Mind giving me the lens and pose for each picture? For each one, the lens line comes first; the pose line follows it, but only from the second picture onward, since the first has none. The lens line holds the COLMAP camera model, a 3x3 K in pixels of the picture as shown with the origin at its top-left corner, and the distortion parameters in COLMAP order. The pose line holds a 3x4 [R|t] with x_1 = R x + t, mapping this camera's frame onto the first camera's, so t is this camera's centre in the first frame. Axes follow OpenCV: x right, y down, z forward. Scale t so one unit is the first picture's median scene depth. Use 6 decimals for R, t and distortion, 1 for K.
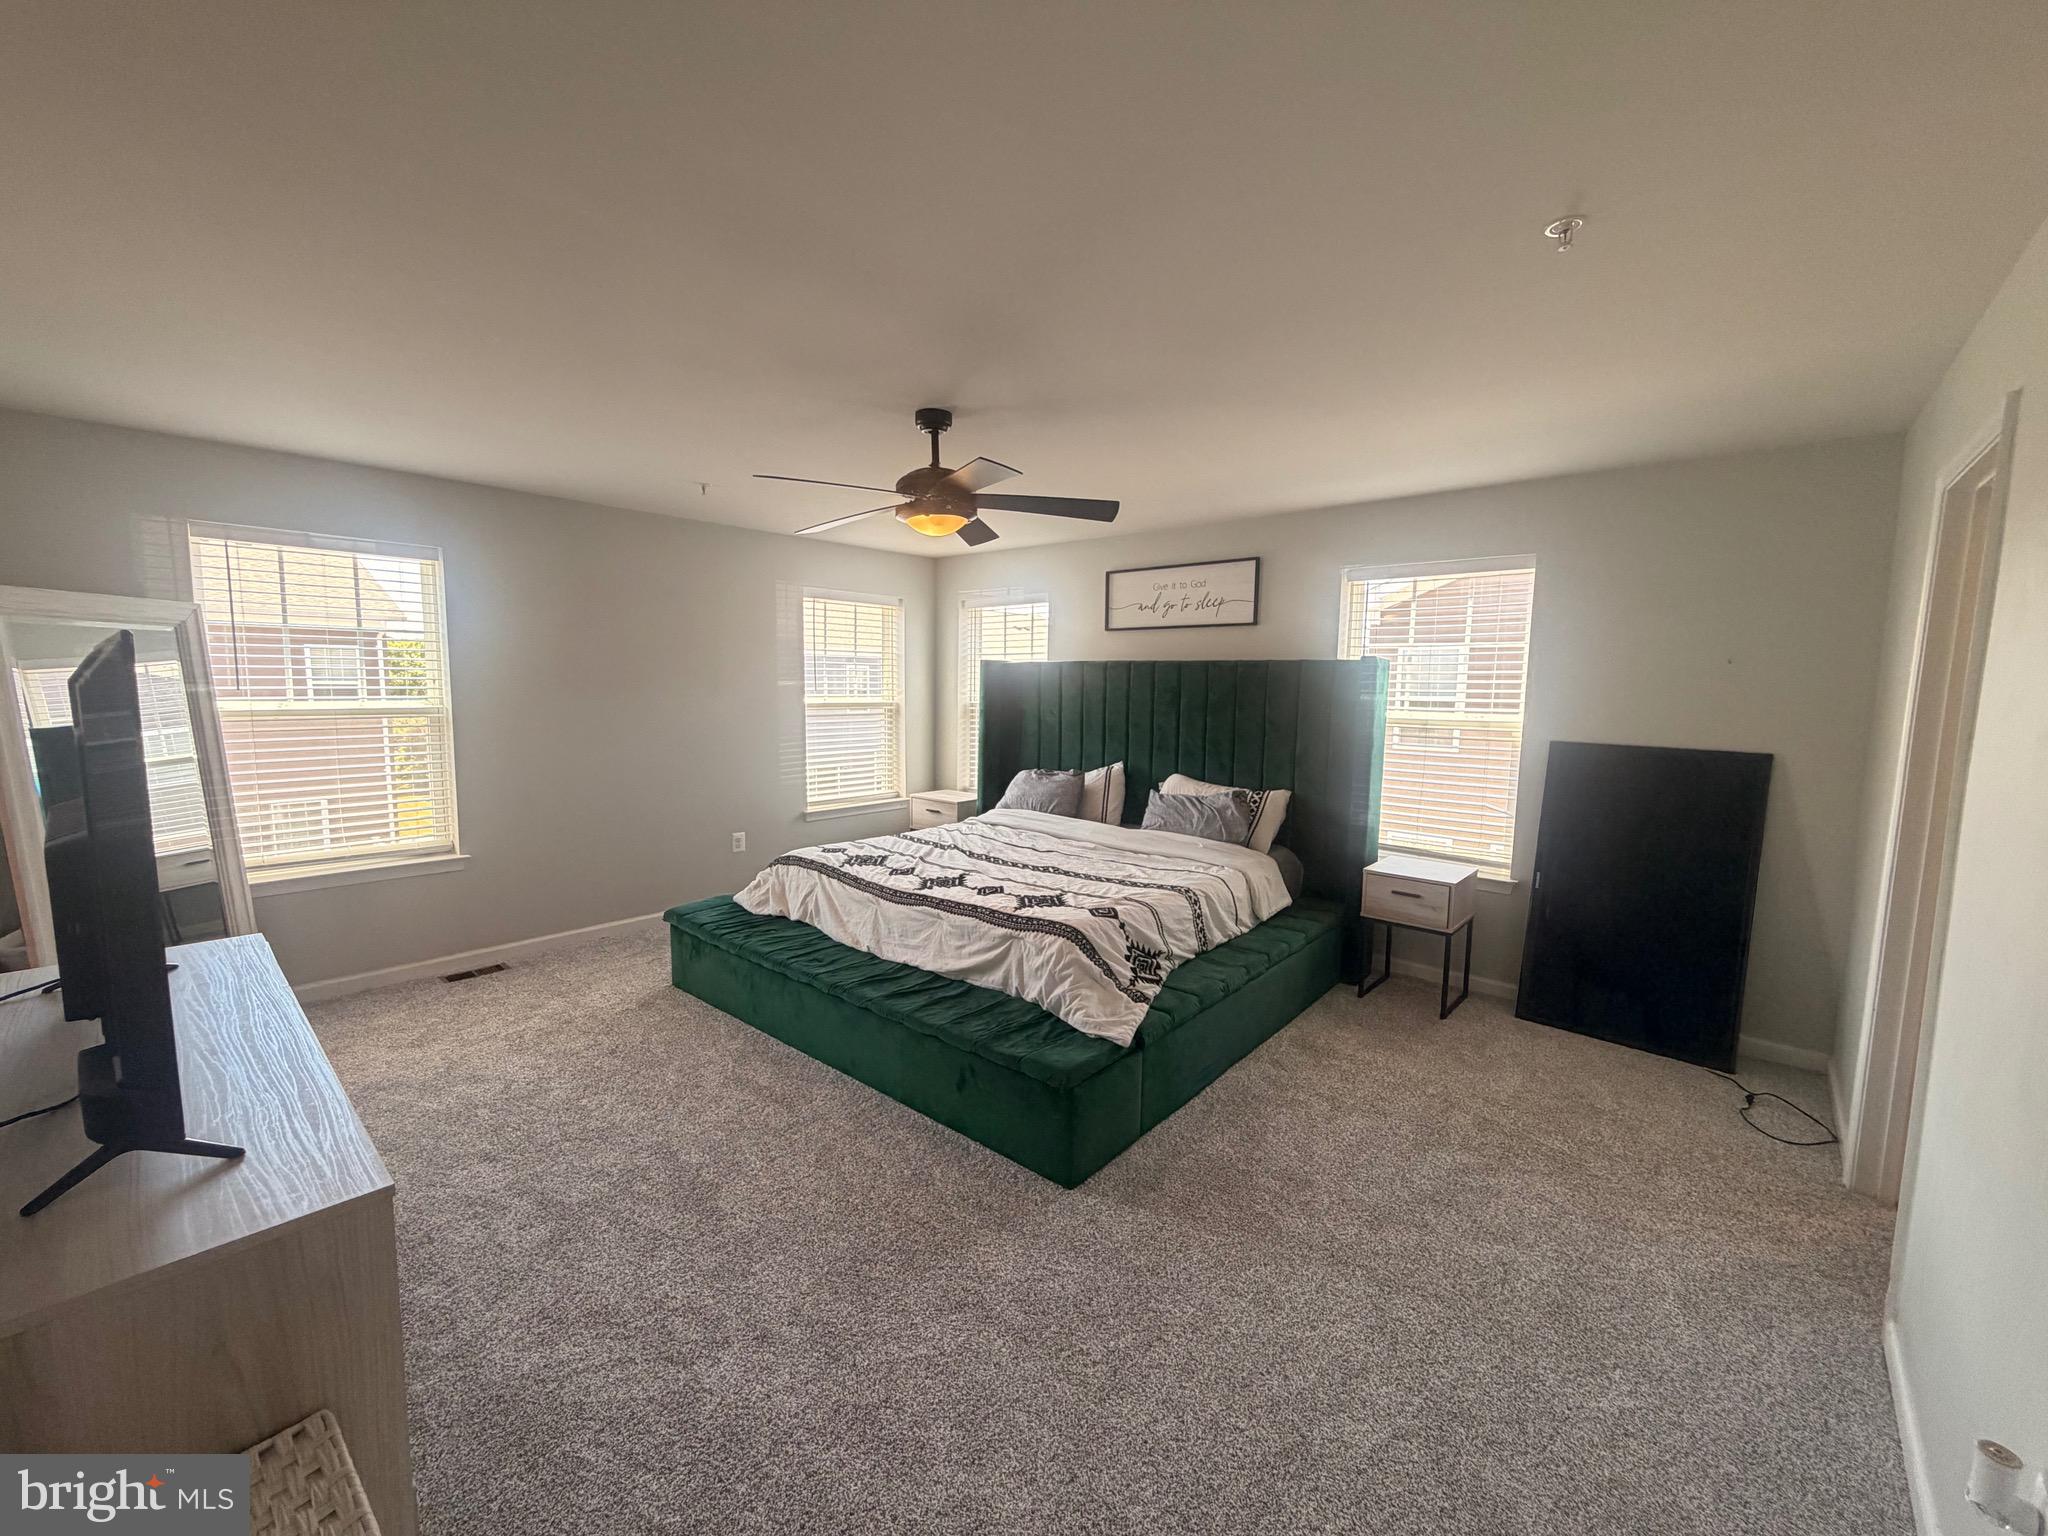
lens RADIAL K [[809.4, 0, 1024.0], [0, 809.4, 768.0], [0, 0, 1]] dist [-0.000142, 0.000017]
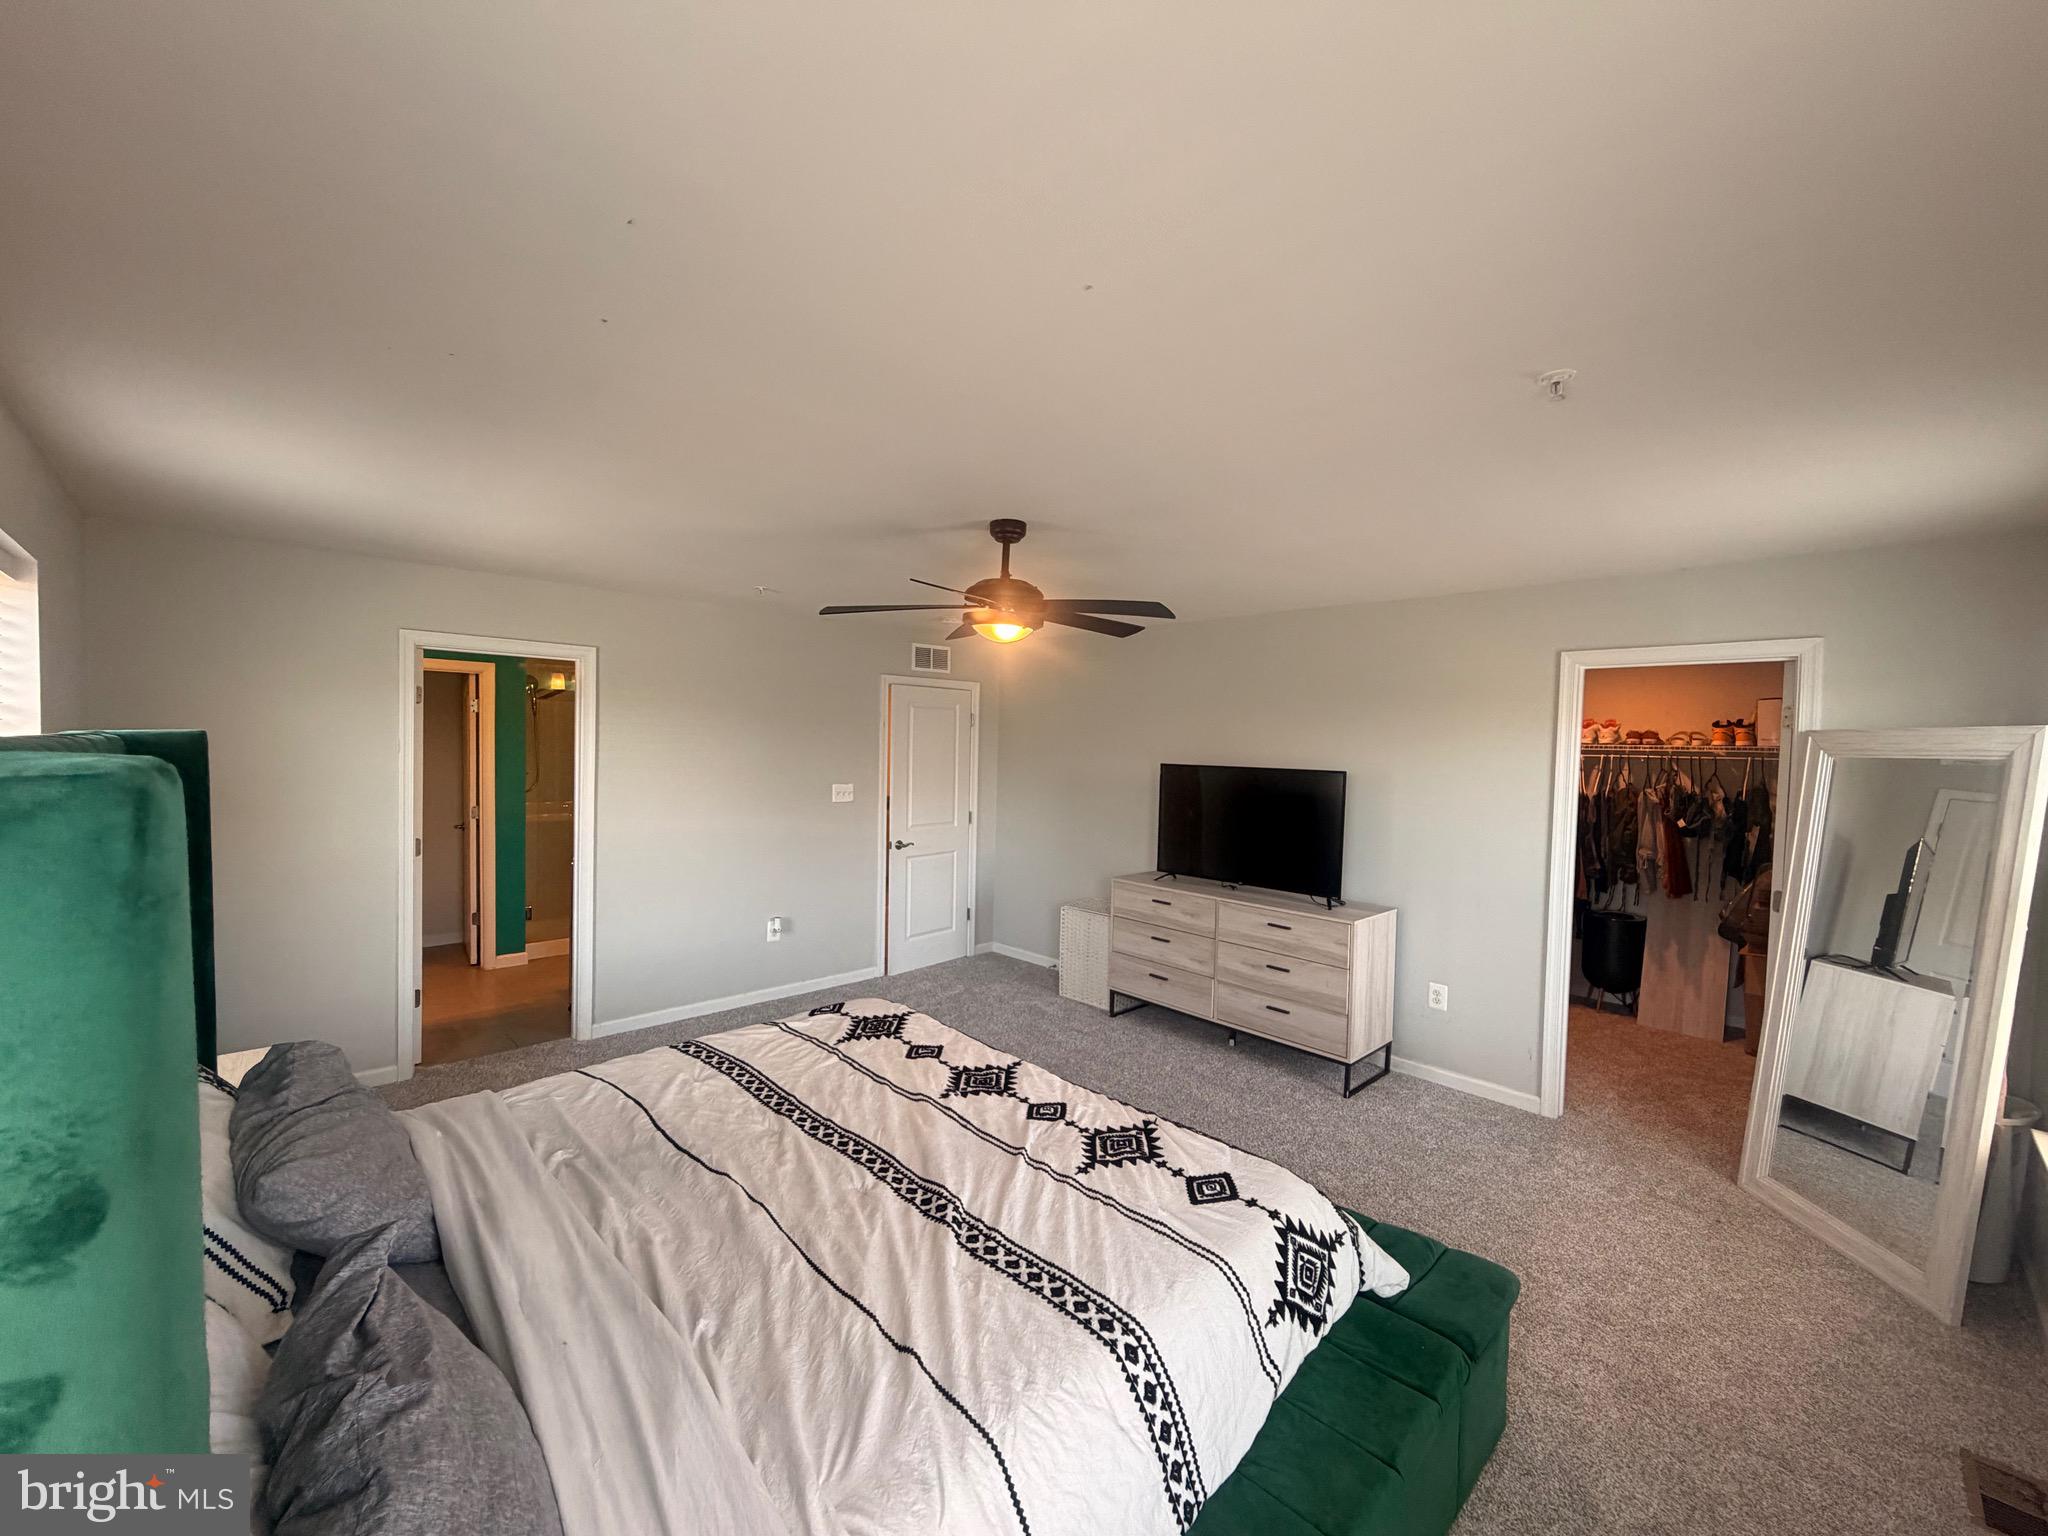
lens RADIAL K [[820.6, 0, 1020.4], [0, 820.6, 764.6], [0, 0, 1]] dist [0.001485, 0.000128]
pose [[-0.995558, -0.045256, 0.082562, -0.137043], [-0.033787, 0.990219, 0.135366, -0.175664], [-0.087881, 0.131975, -0.987350, 1.259600]]
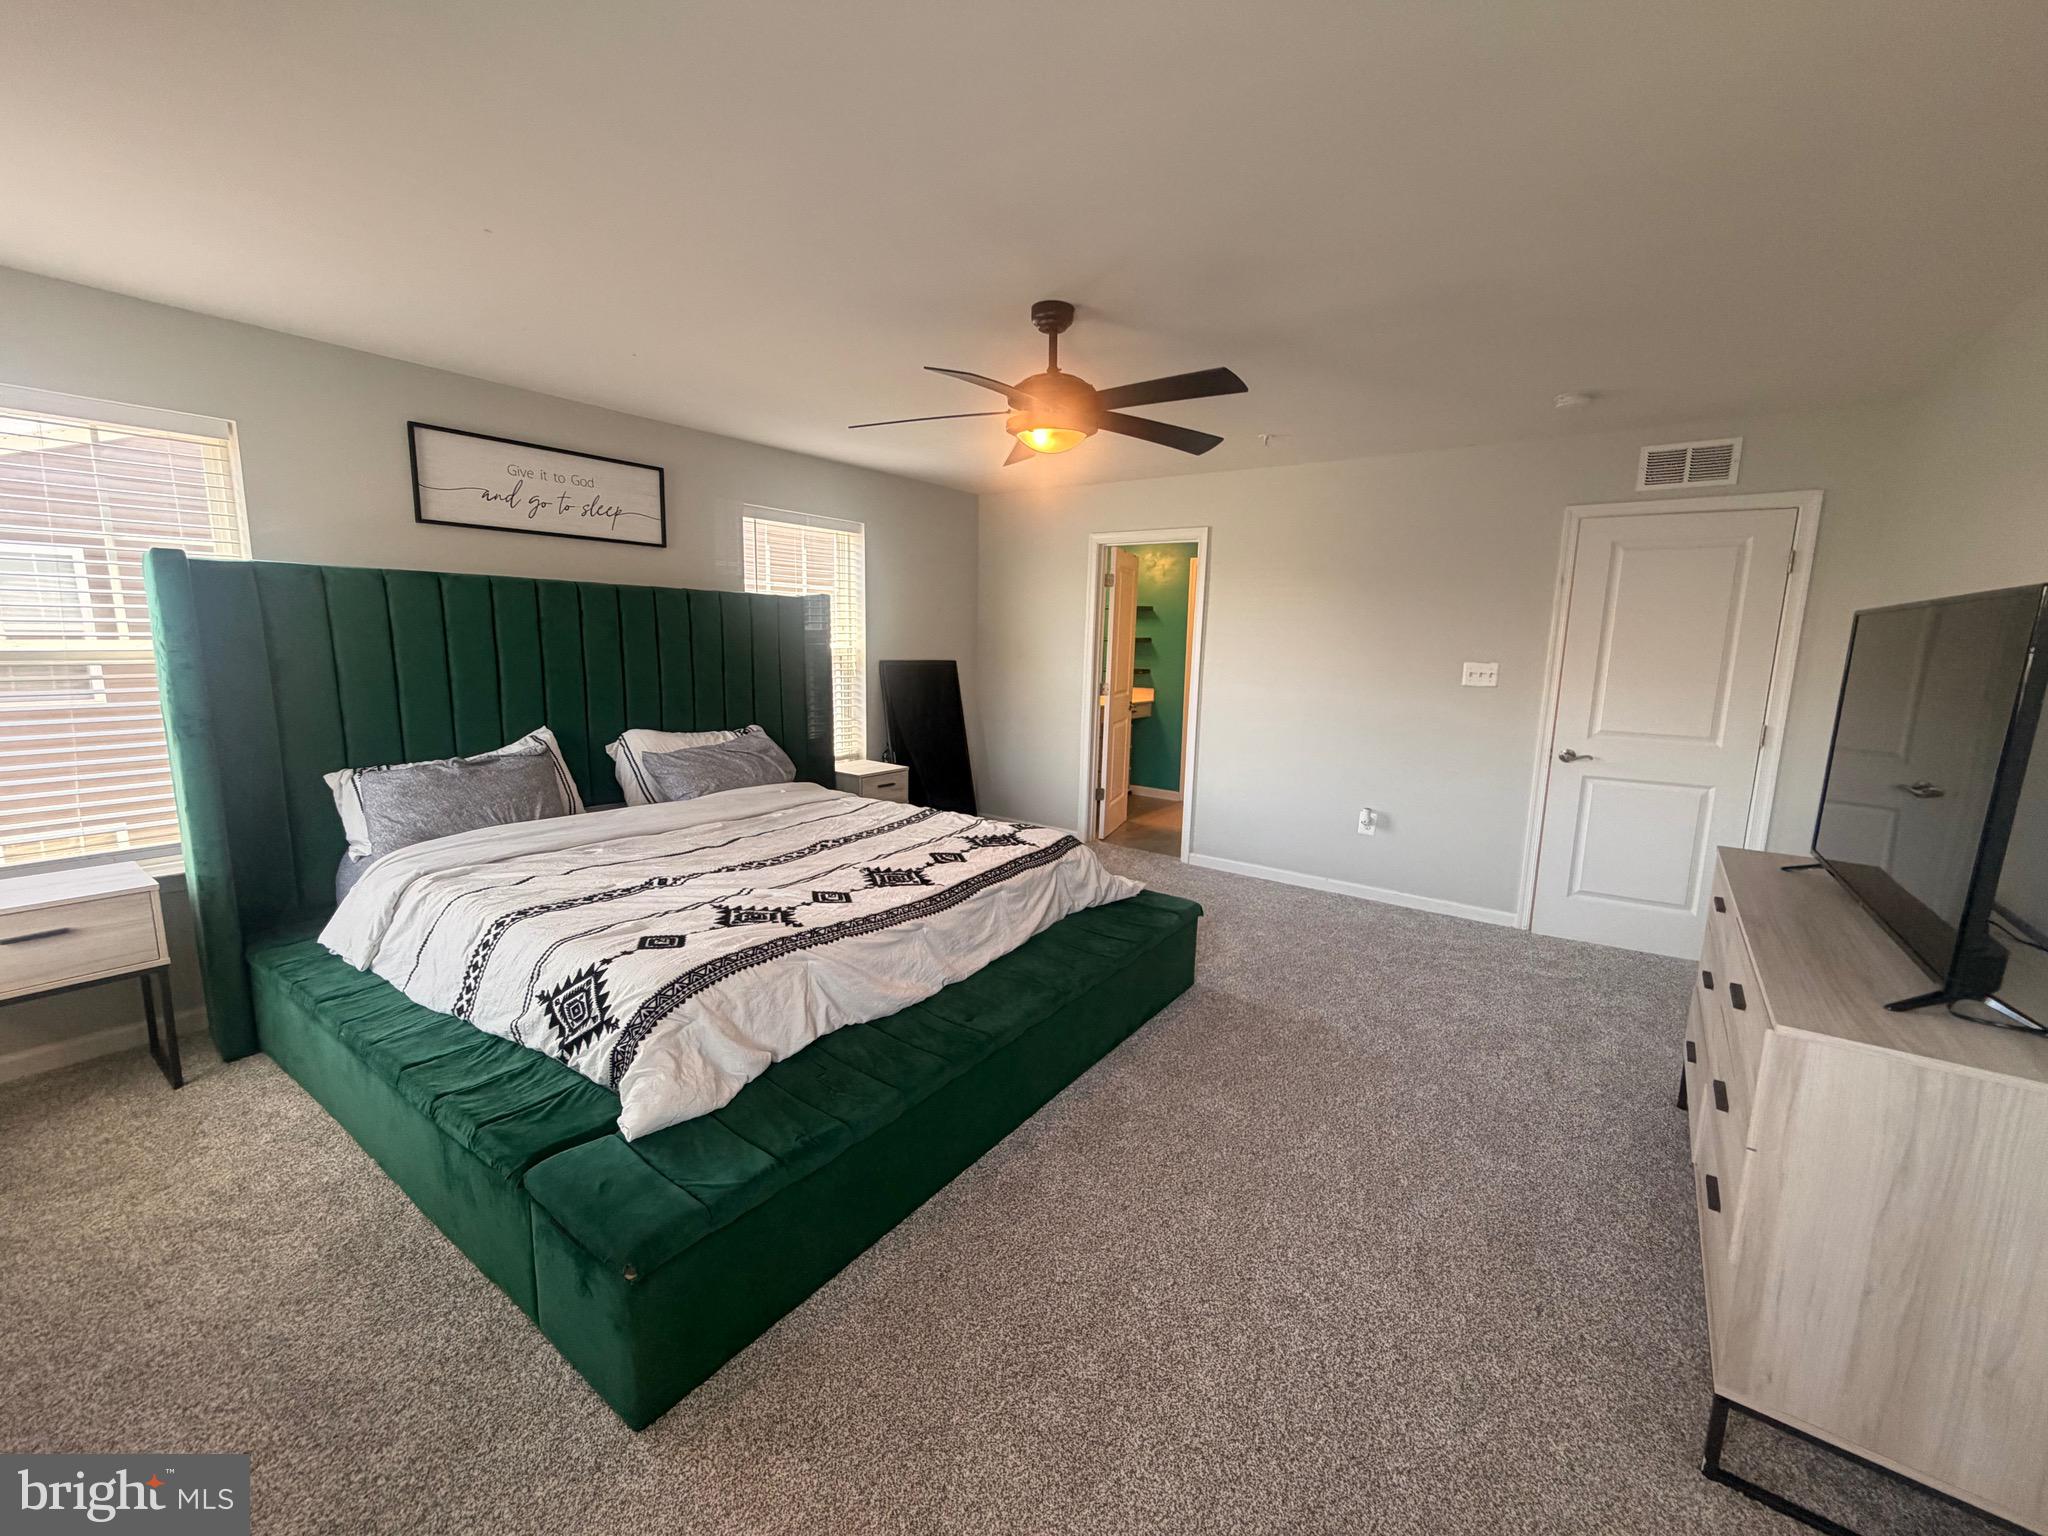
lens RADIAL K [[820.6, 0, 1020.4], [0, 820.6, 764.6], [0, 0, 1]] dist [0.001485, 0.000128]
pose [[-0.082151, -0.176234, 0.980914, -0.655013], [0.081802, 0.979728, 0.182872, -0.076858], [-0.993257, 0.095263, -0.066069, 0.696082]]
